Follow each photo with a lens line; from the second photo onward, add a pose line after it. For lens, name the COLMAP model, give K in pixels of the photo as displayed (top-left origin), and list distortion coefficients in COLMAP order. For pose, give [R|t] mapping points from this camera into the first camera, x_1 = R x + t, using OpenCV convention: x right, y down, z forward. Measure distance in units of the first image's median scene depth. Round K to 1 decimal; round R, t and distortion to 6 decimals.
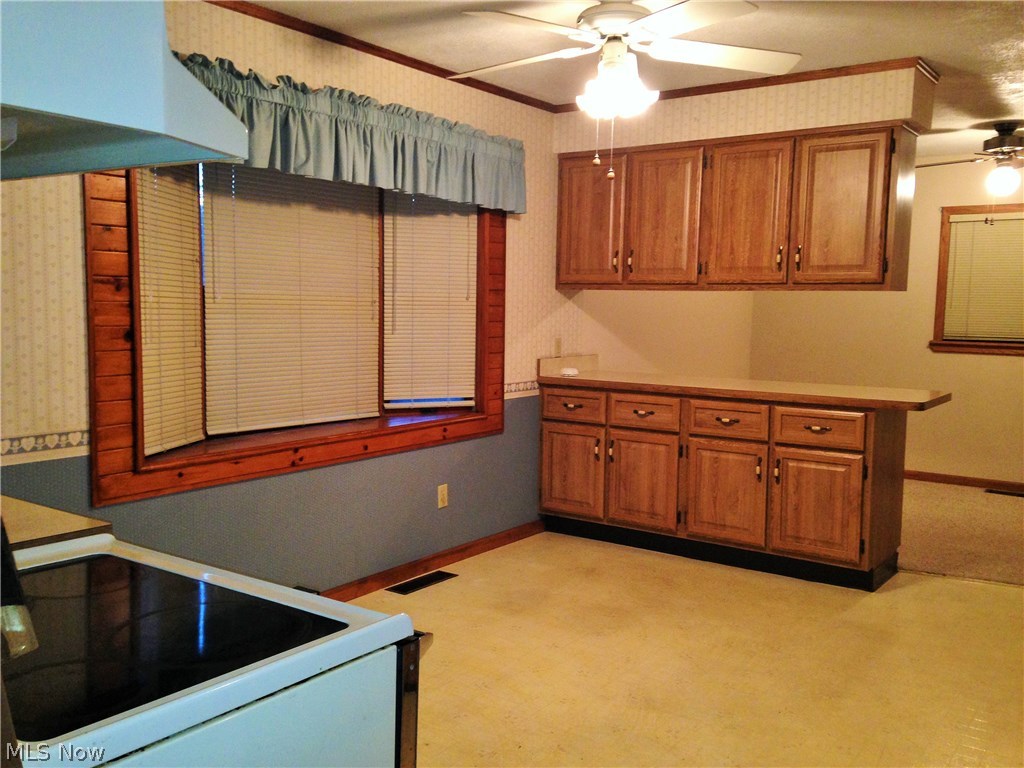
lens RADIAL K [[932.4, 0, 512.0], [0, 932.4, 384.0], [0, 0, 1]] dist [0.213506, -0.309182]
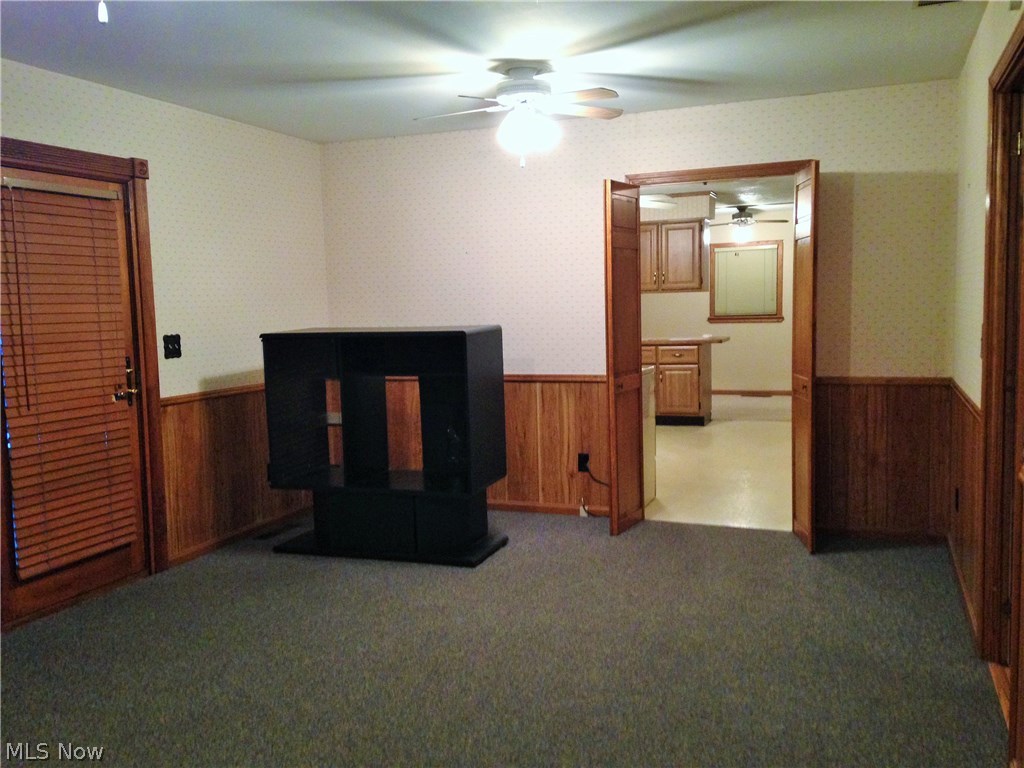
lens RADIAL K [[932.4, 0, 512.0], [0, 932.4, 384.0], [0, 0, 1]] dist [0.213506, -0.309182]
pose [[0.968456, -0.061750, 0.241411, -0.577355], [0.062650, 0.998028, 0.003951, 0.080053], [-0.241179, 0.011298, 0.970415, -1.015333]]
